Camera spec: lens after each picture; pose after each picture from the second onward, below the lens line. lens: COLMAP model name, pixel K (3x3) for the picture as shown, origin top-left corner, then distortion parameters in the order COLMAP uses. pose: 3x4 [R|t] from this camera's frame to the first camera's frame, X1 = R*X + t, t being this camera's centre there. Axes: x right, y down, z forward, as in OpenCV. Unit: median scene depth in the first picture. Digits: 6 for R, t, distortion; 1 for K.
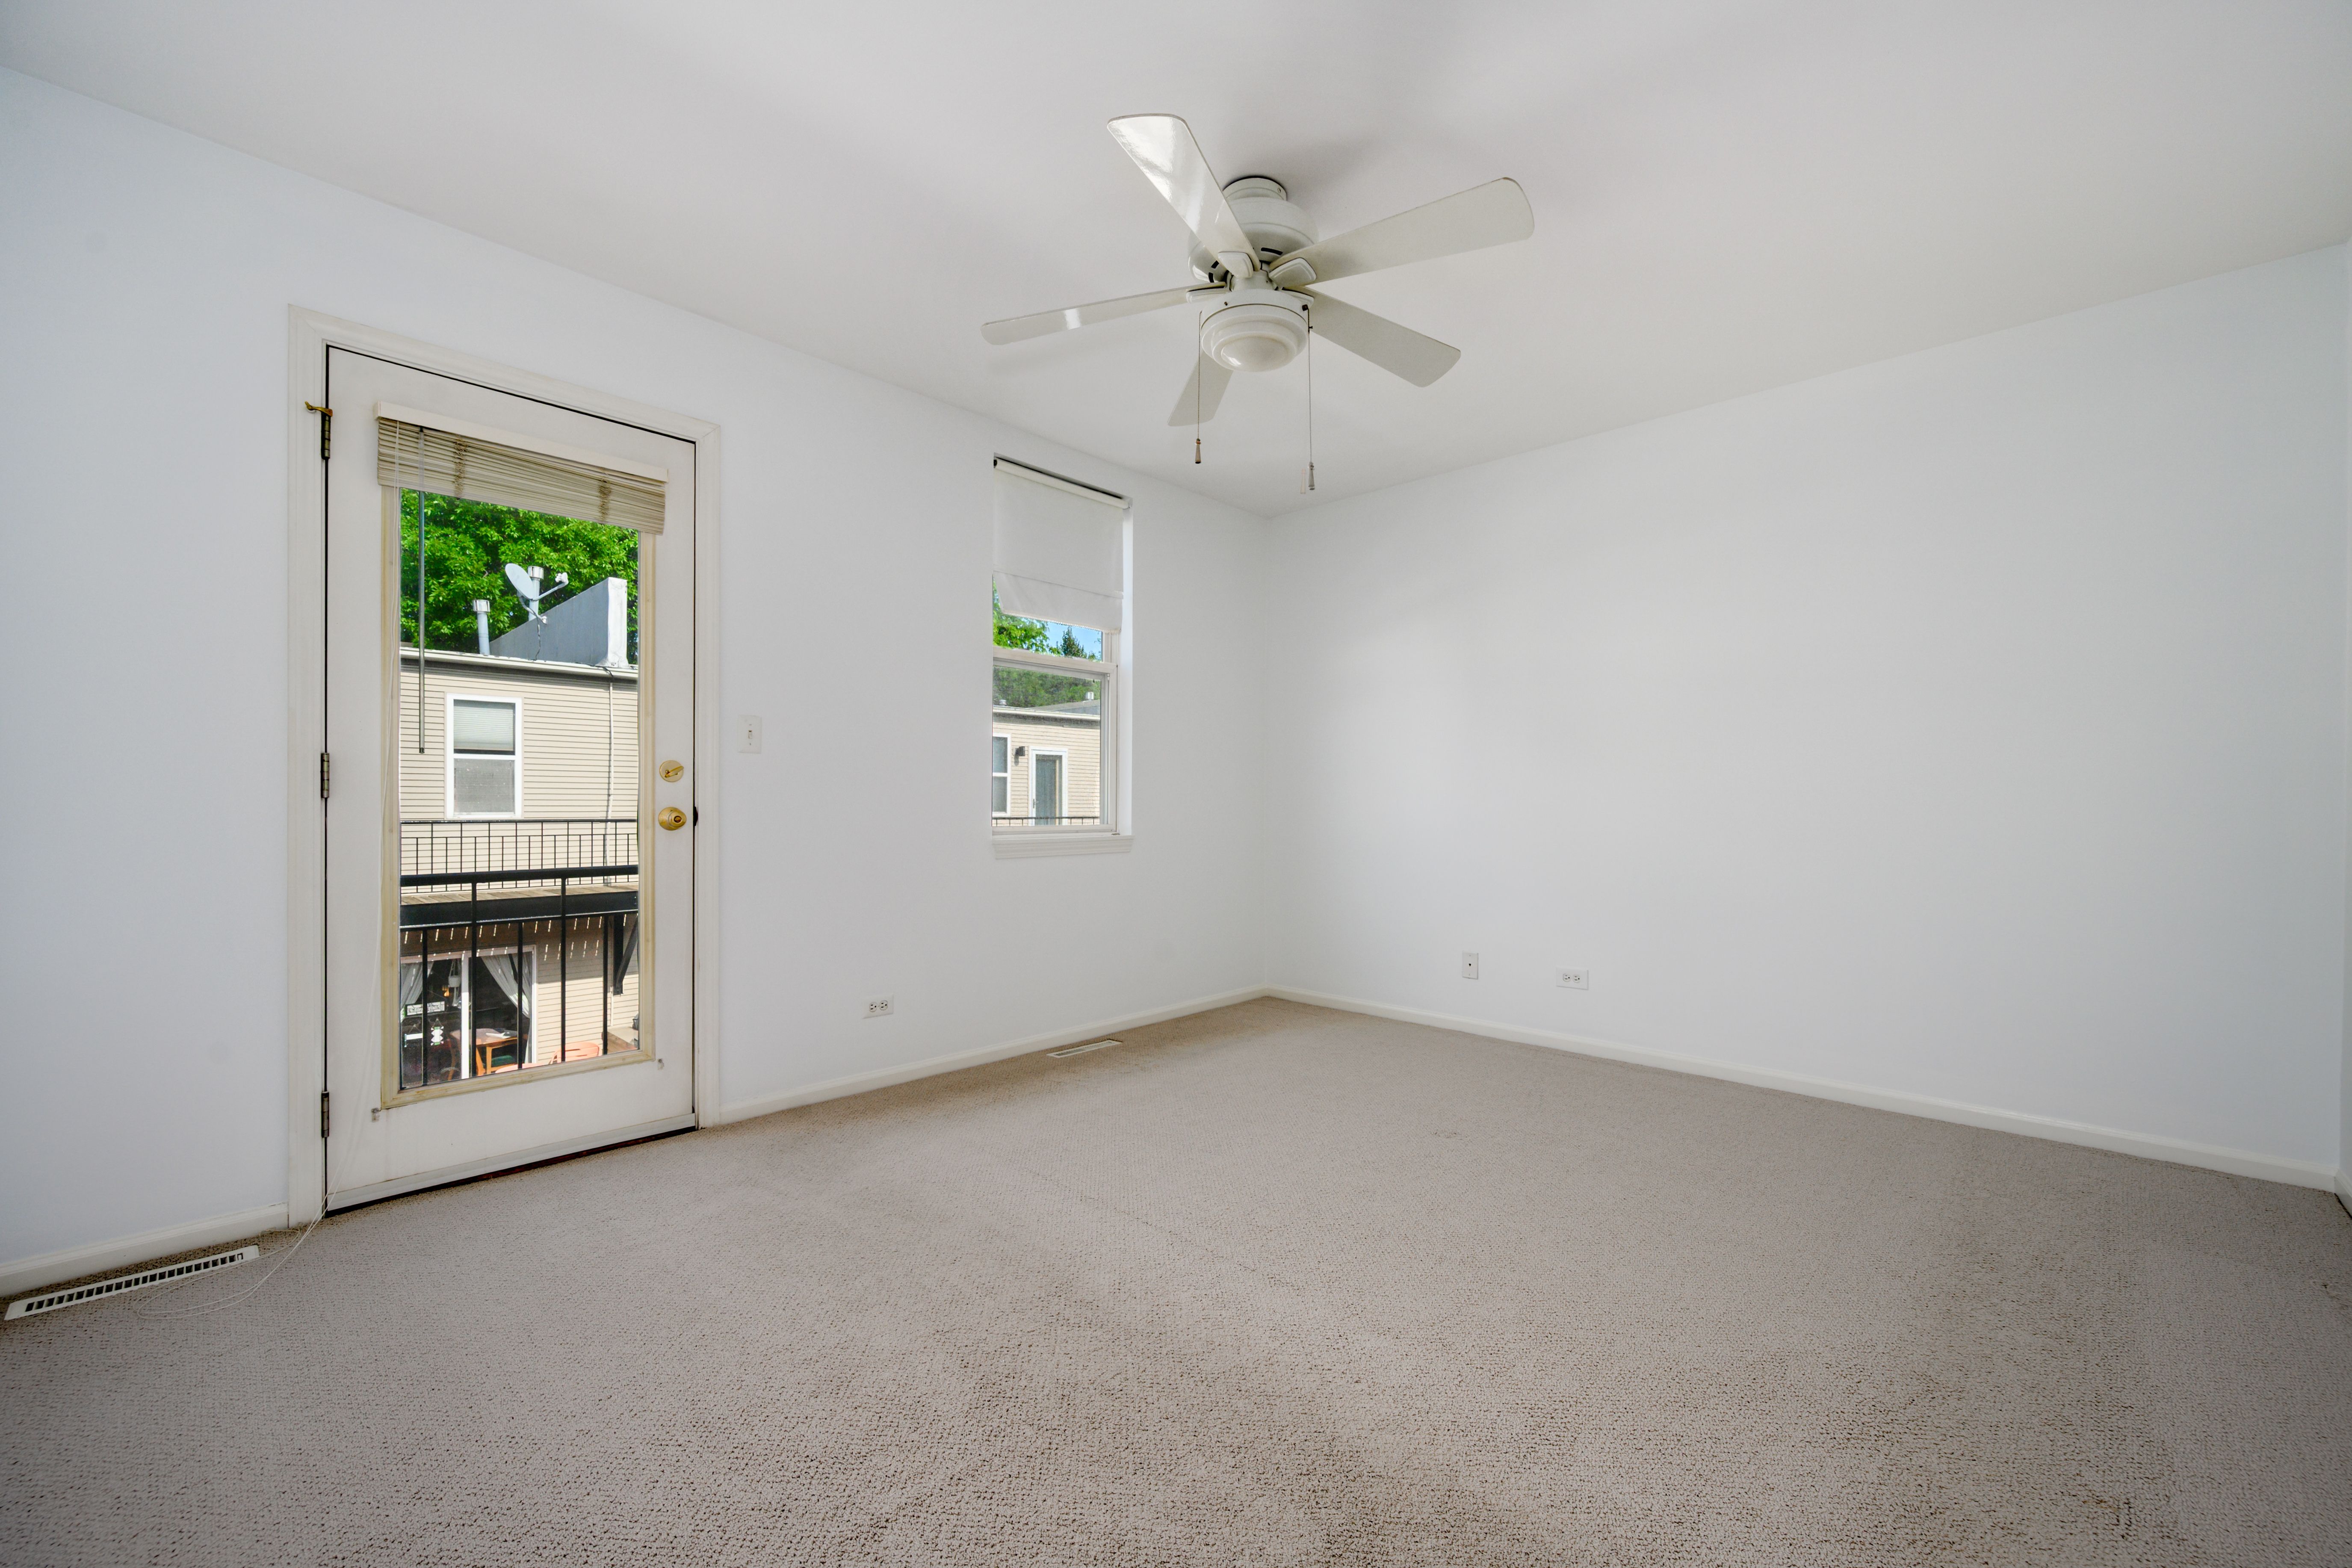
lens RADIAL K [[938.3, 0, 1142.6], [0, 938.3, 789.0], [0, 0, 1]] dist [-0.002390, -0.000005]
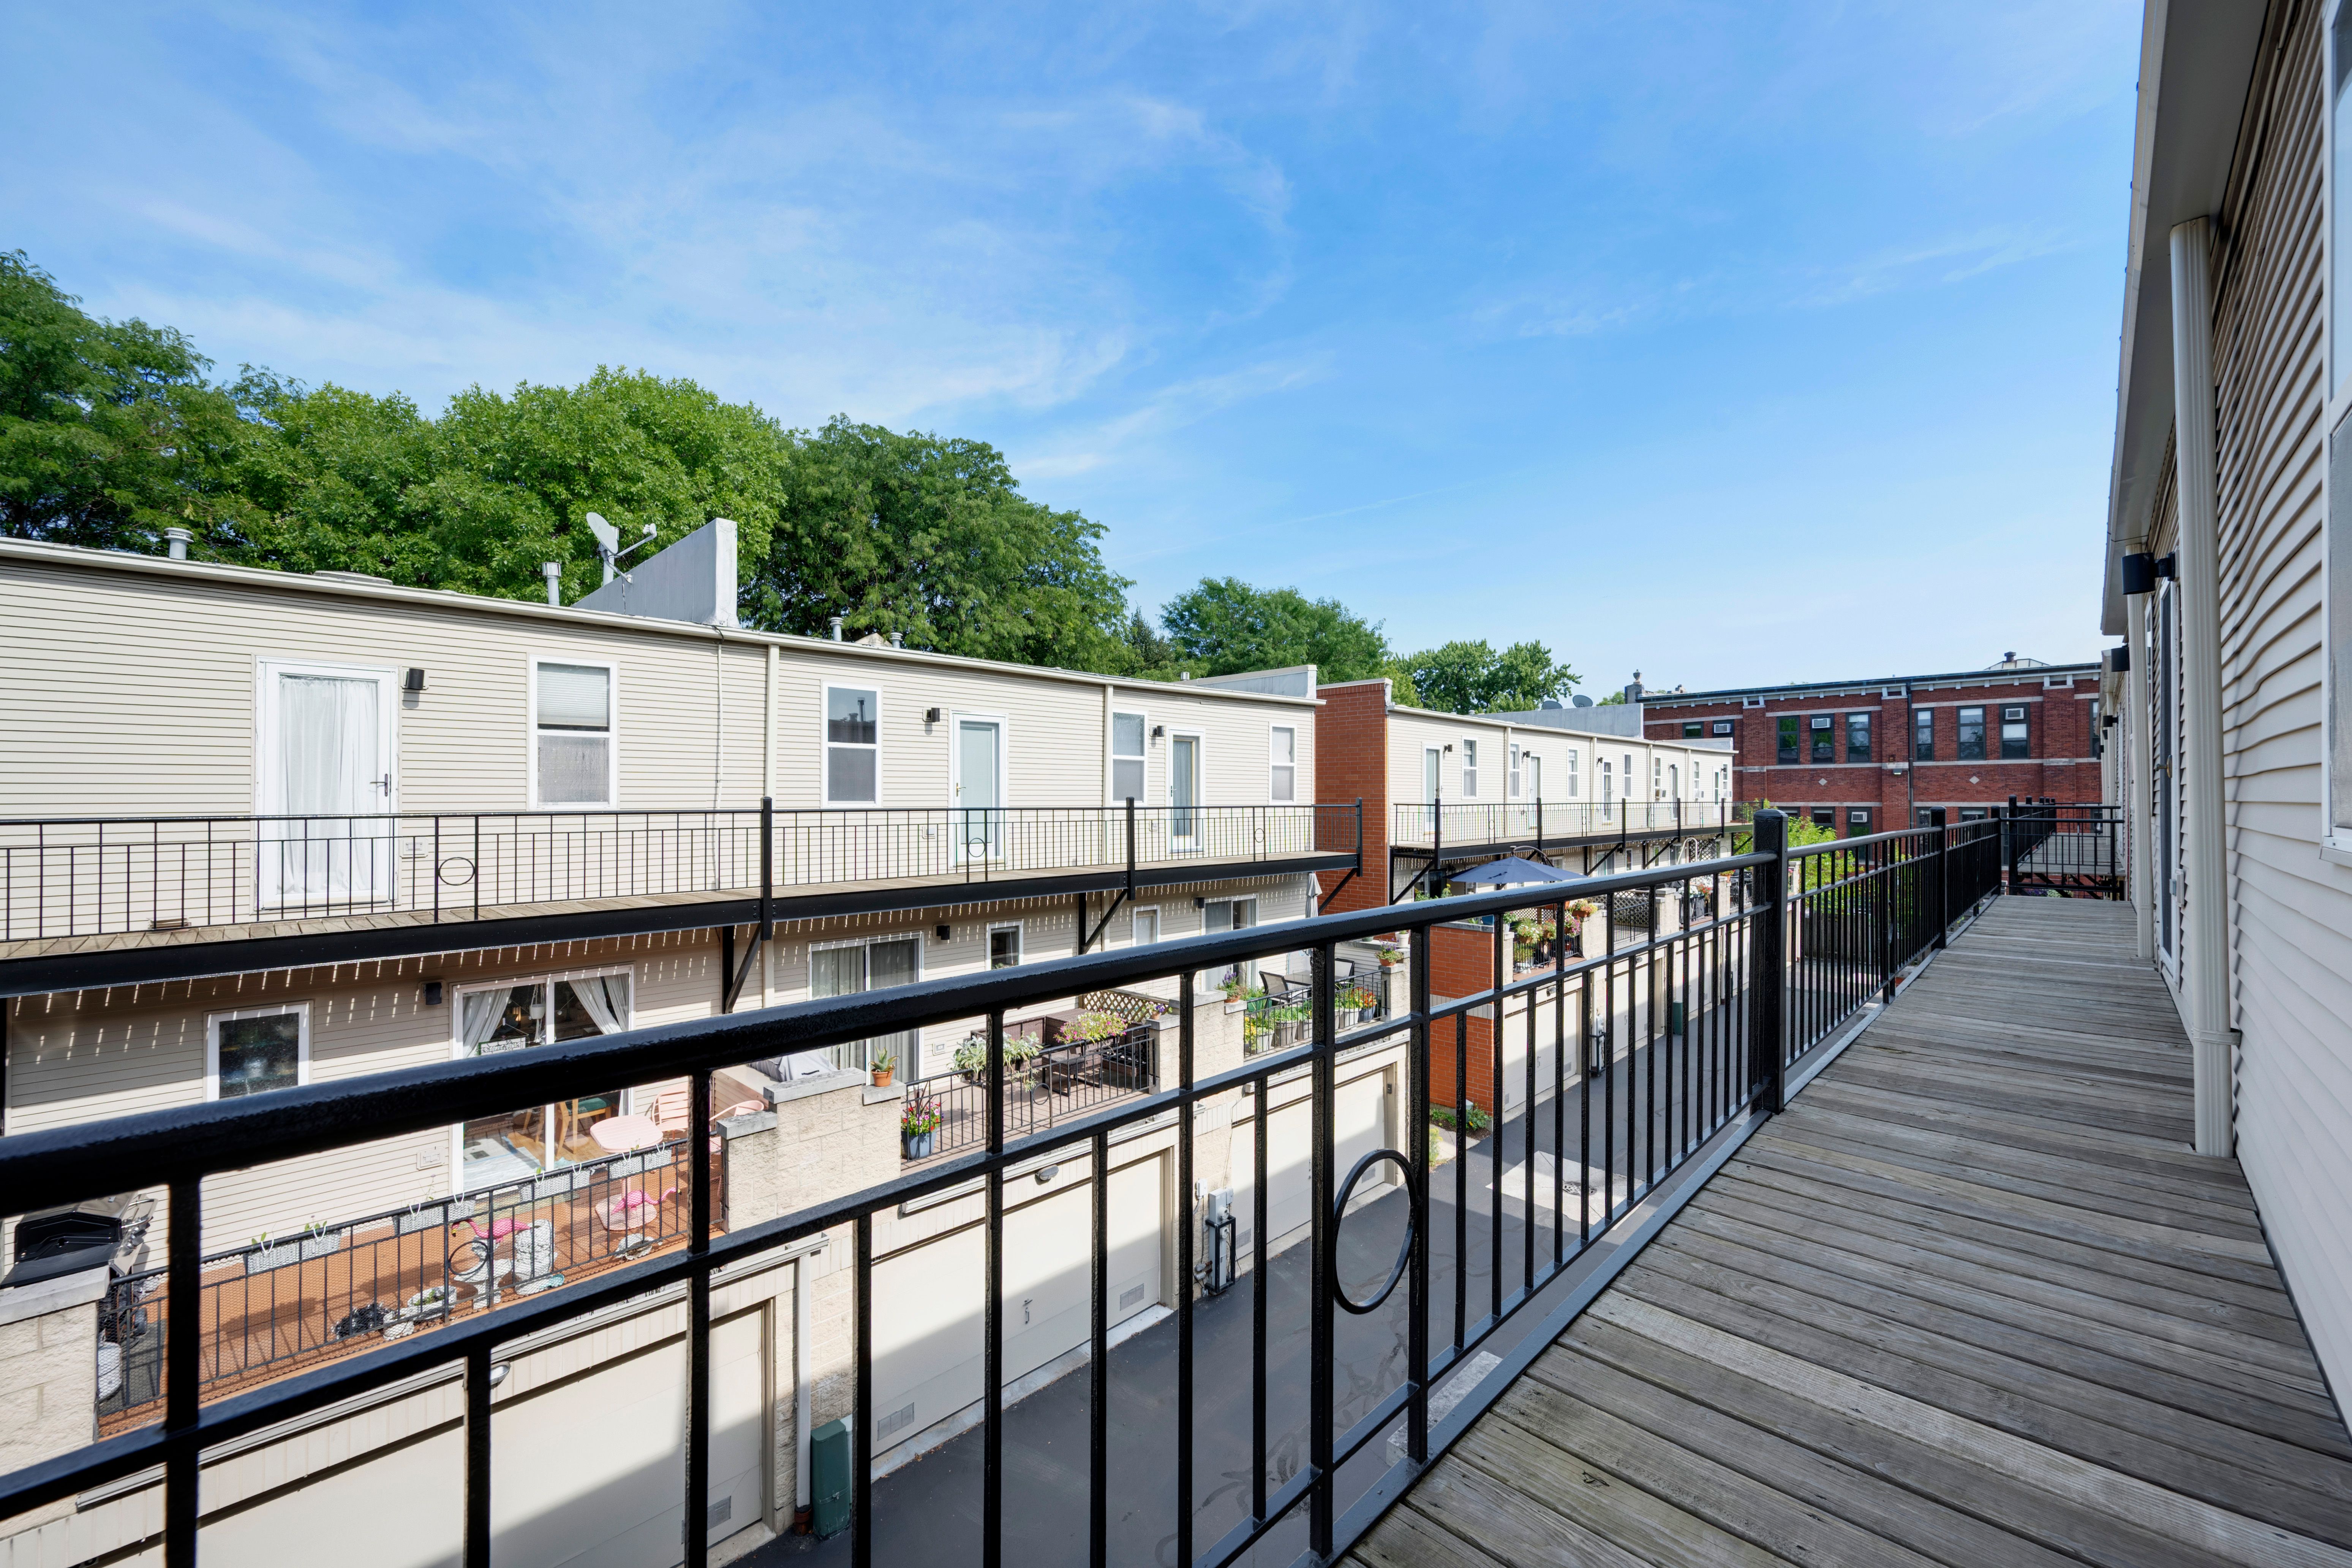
lens RADIAL K [[939.6, 0, 1140.3], [0, 939.6, 772.6], [0, 0, 1]] dist [-0.001073, -0.000391]
pose [[0.999522, -0.005461, -0.030420, -0.174749], [0.005177, 0.999942, -0.009427, 0.008745], [0.030469, 0.009265, 0.999493, 0.189431]]
